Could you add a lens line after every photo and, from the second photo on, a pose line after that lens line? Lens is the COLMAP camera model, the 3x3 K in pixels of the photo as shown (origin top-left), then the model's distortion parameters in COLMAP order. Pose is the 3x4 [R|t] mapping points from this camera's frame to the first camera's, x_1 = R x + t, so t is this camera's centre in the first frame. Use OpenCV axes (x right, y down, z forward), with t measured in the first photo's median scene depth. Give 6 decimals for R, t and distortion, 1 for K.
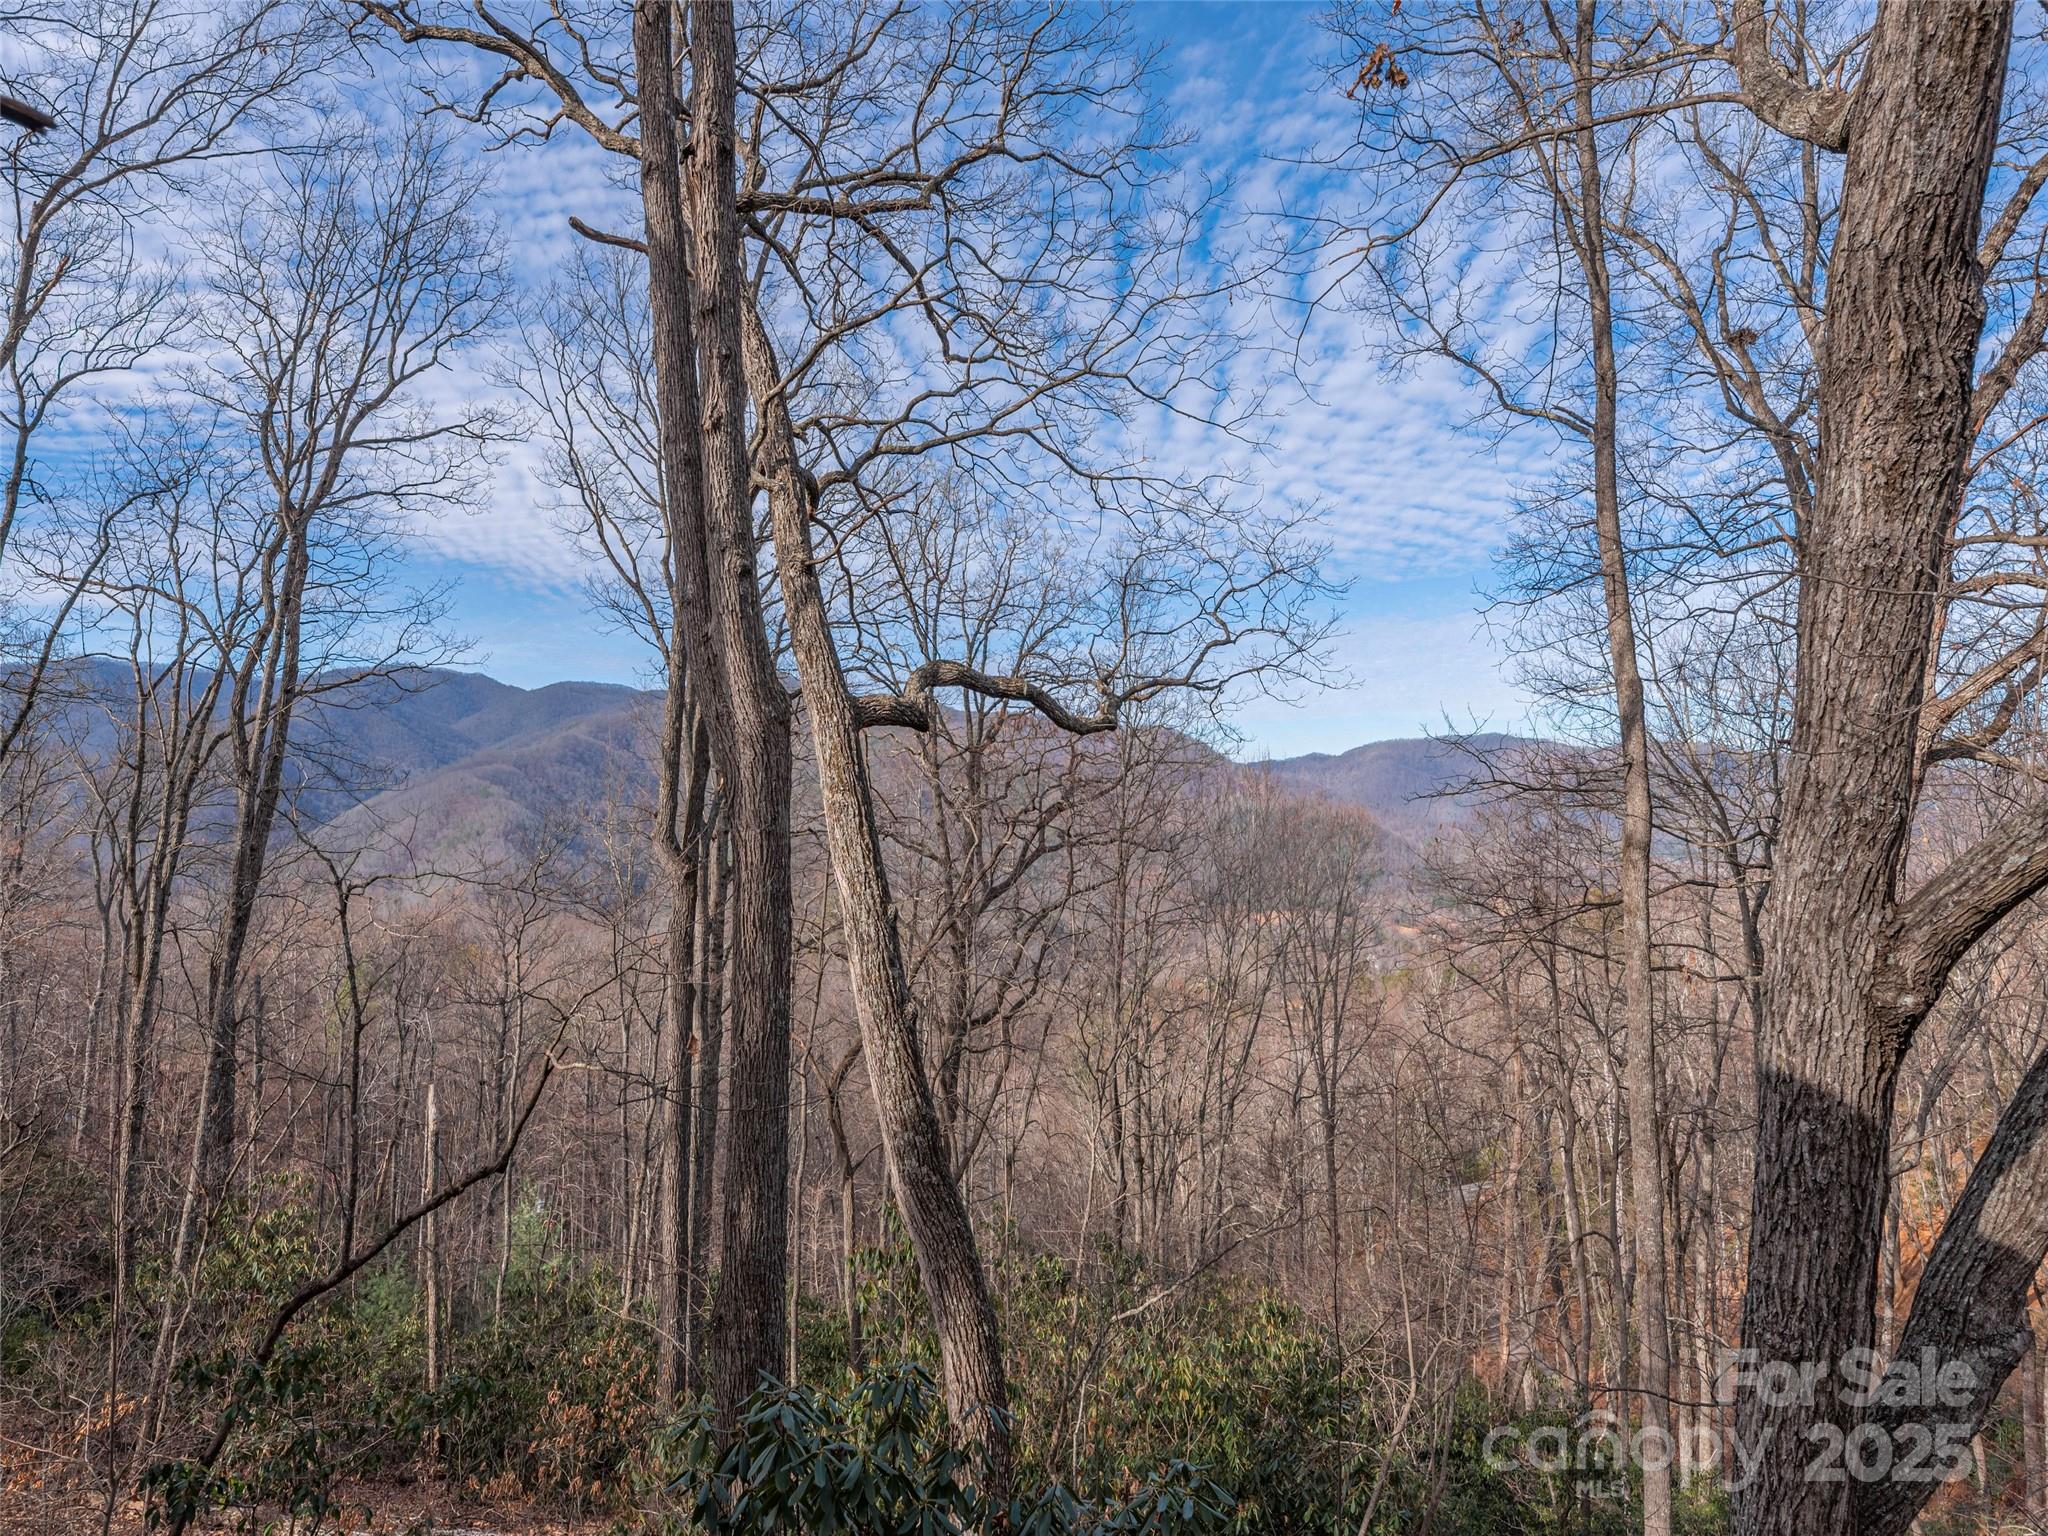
lens RADIAL K [[1198.2, 0, 991.3], [0, 1198.2, 757.3], [0, 0, 1]] dist [-0.002481, 0.000229]
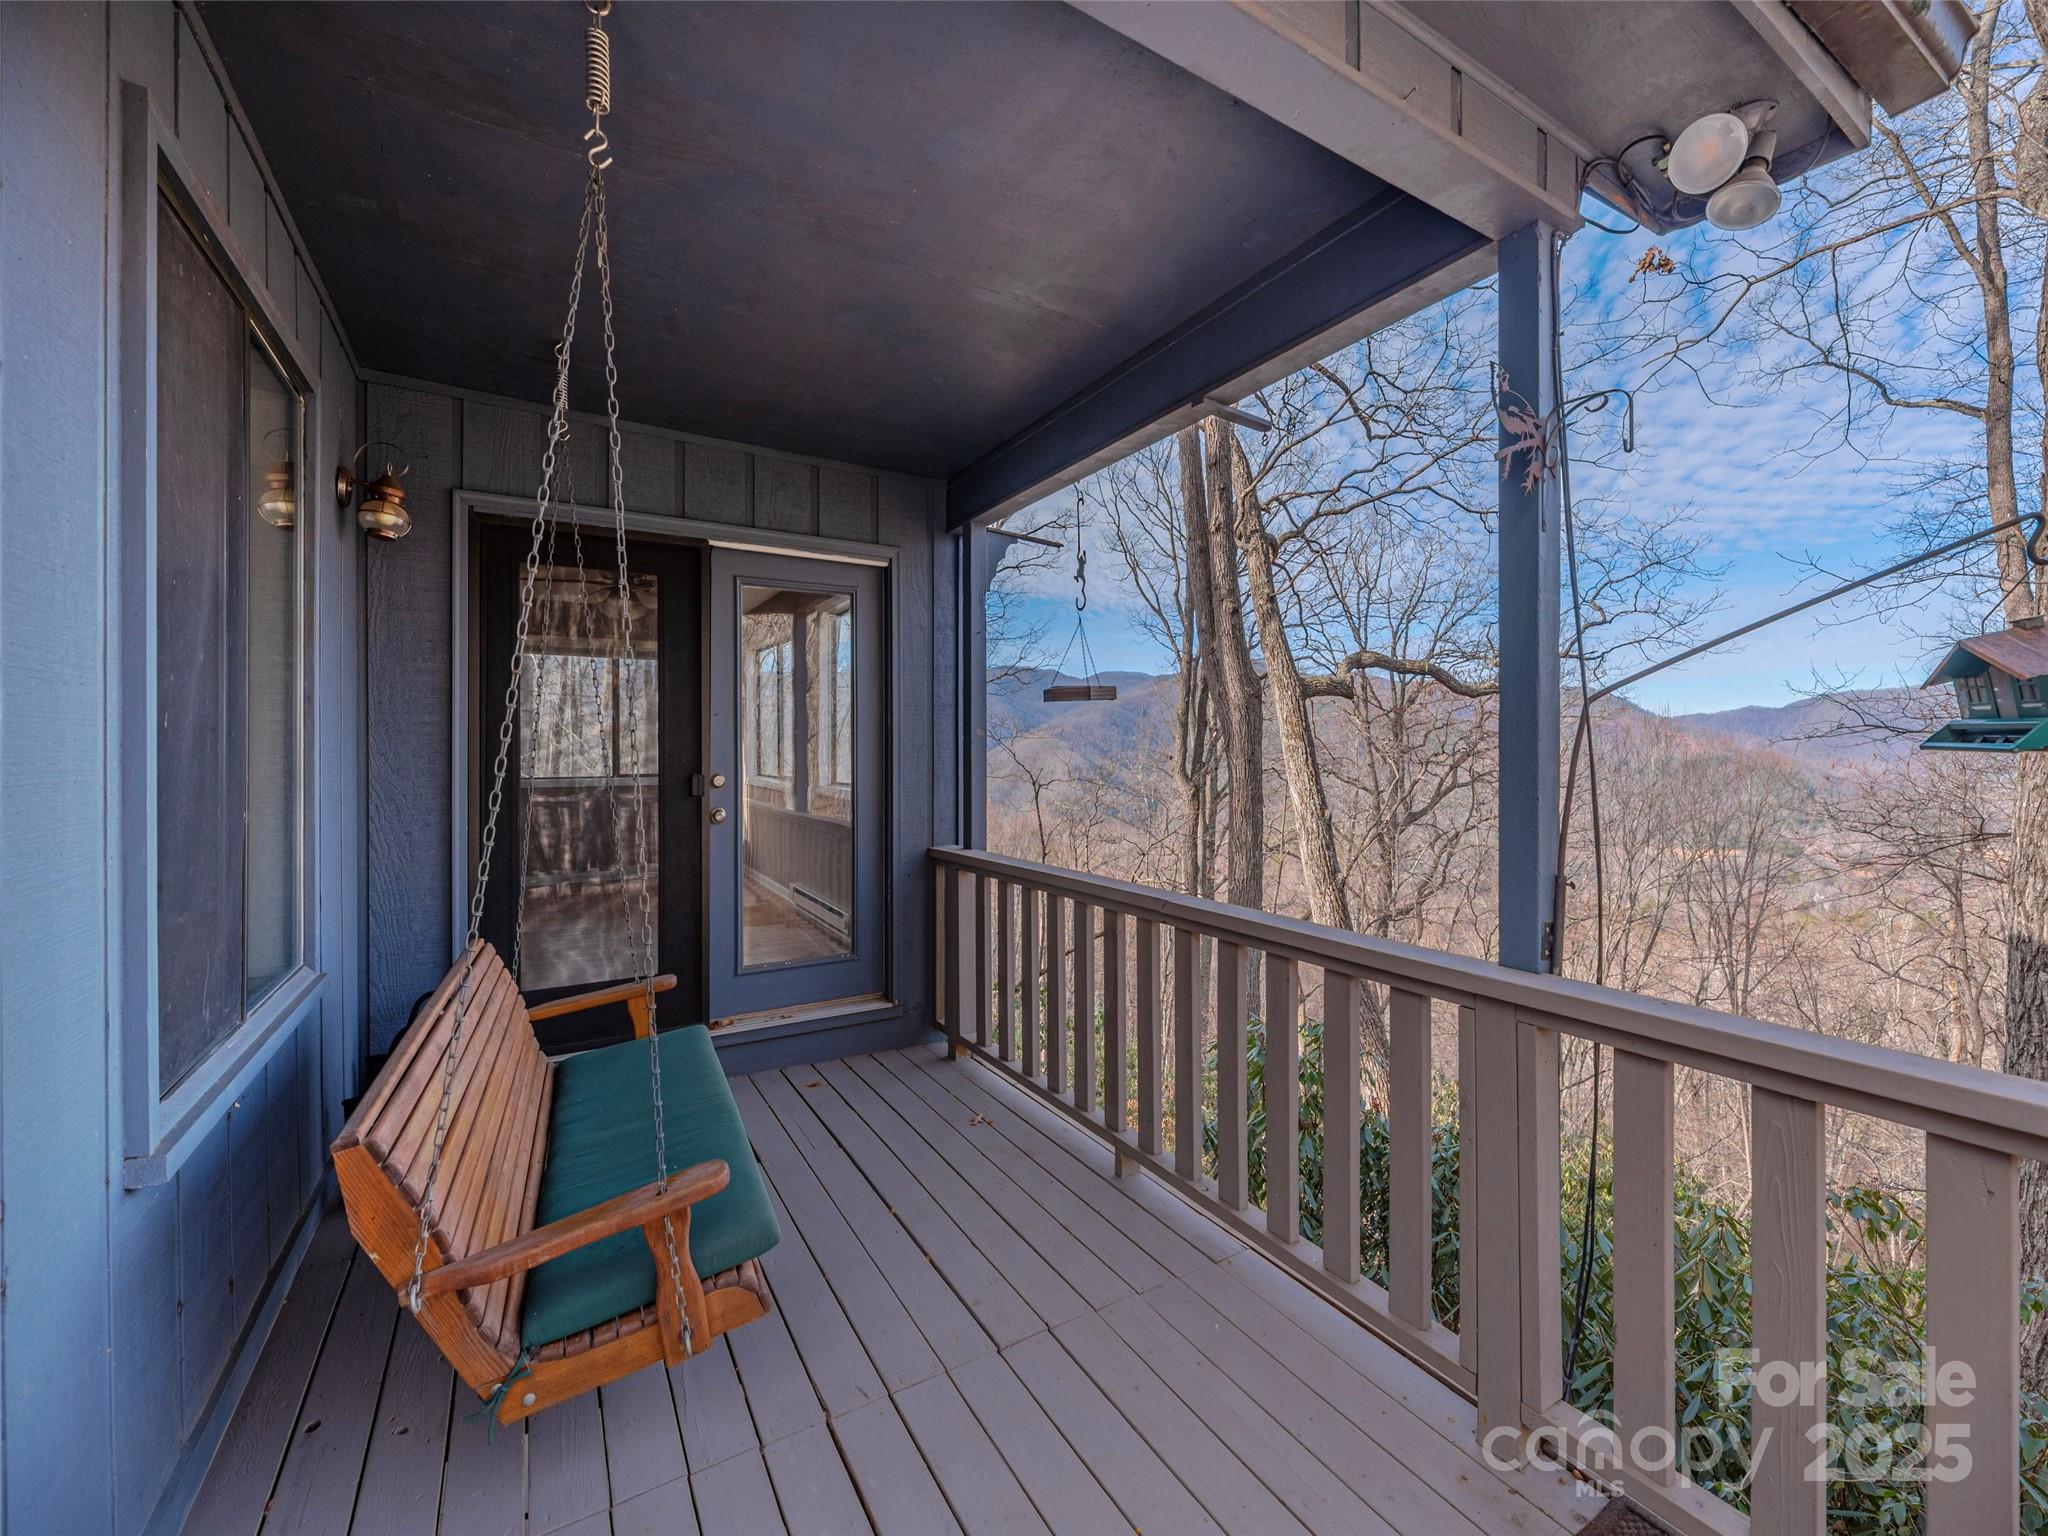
lens RADIAL K [[842.8, 0, 1020.8], [0, 842.8, 764.2], [0, 0, 1]] dist [-0.001650, -0.000027]
pose [[0.904277, 0.002293, -0.426940, 0.015490], [0.019796, 0.998685, 0.047293, 0.001657], [0.426487, -0.051217, 0.903042, -0.104605]]
